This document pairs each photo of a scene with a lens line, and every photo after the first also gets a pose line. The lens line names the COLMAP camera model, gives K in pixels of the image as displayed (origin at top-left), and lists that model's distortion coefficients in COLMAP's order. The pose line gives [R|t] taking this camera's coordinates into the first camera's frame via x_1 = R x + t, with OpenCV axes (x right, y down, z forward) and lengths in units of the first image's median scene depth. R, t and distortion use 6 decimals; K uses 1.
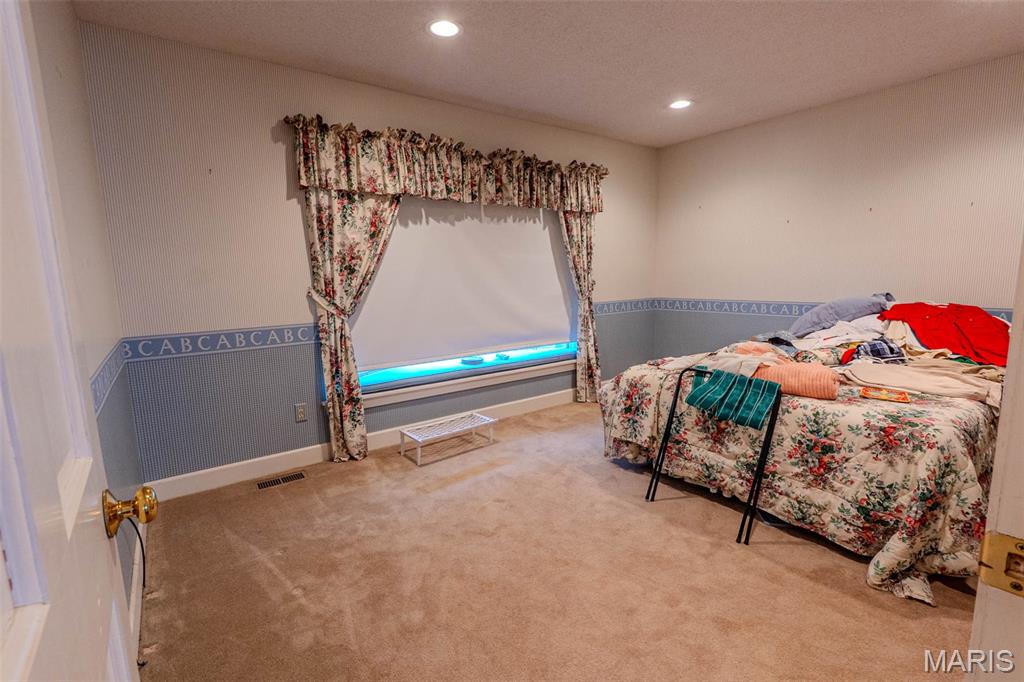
lens RADIAL K [[468.6, 0, 513.4], [0, 468.6, 339.4], [0, 0, 1]] dist [-0.005561, 0.000322]
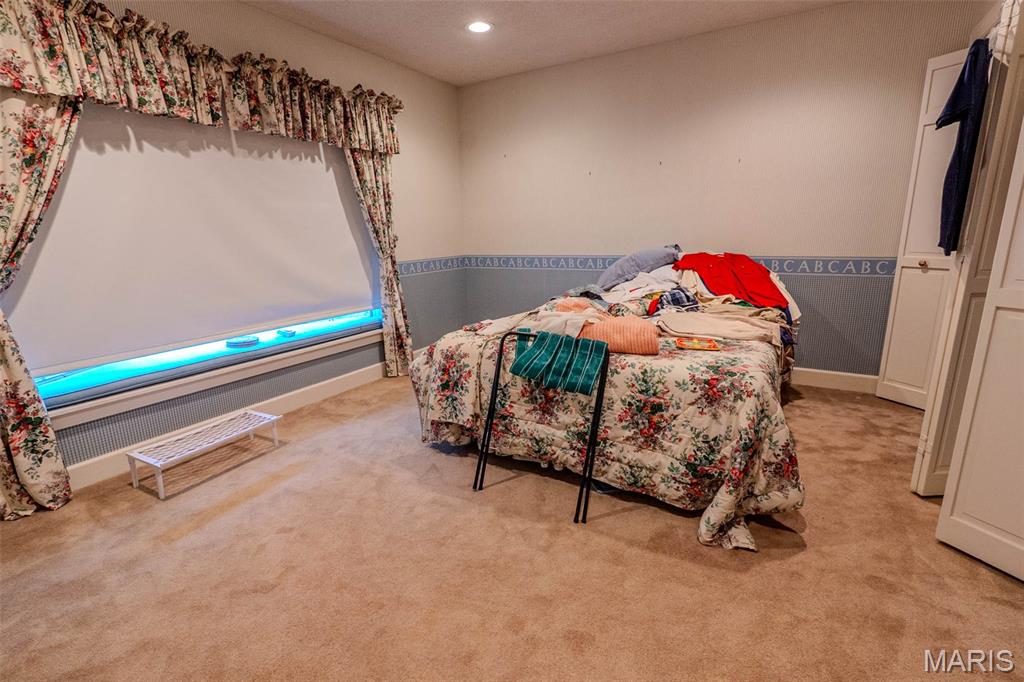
lens RADIAL K [[468.6, 0, 511.5], [0, 468.6, 341.9], [0, 0, 1]] dist [-0.005561, 0.000322]
pose [[0.923099, -0.089869, 0.373915, 0.046087], [0.058156, 0.993751, 0.095273, -0.002859], [-0.380141, -0.066201, 0.922557, 0.181210]]
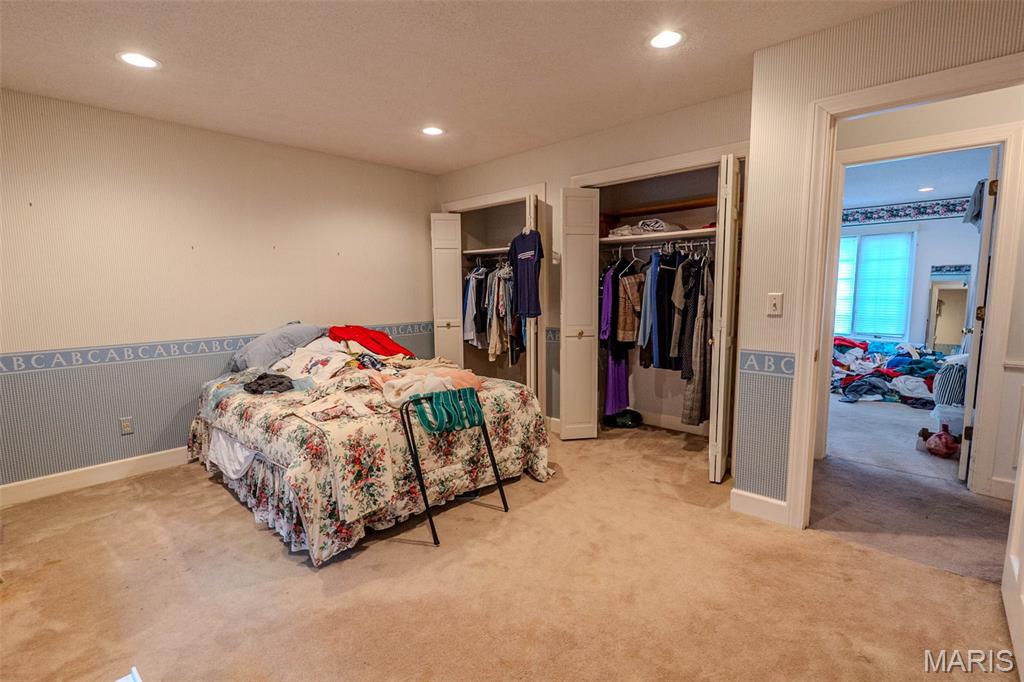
lens RADIAL K [[468.6, 0, 516.4], [0, 468.6, 342.9], [0, 0, 1]] dist [-0.005561, 0.000322]
pose [[-0.172289, -0.091712, 0.980768, -0.560100], [0.153096, 0.981065, 0.118634, -0.126695], [-0.973077, 0.170591, -0.154986, 0.829098]]
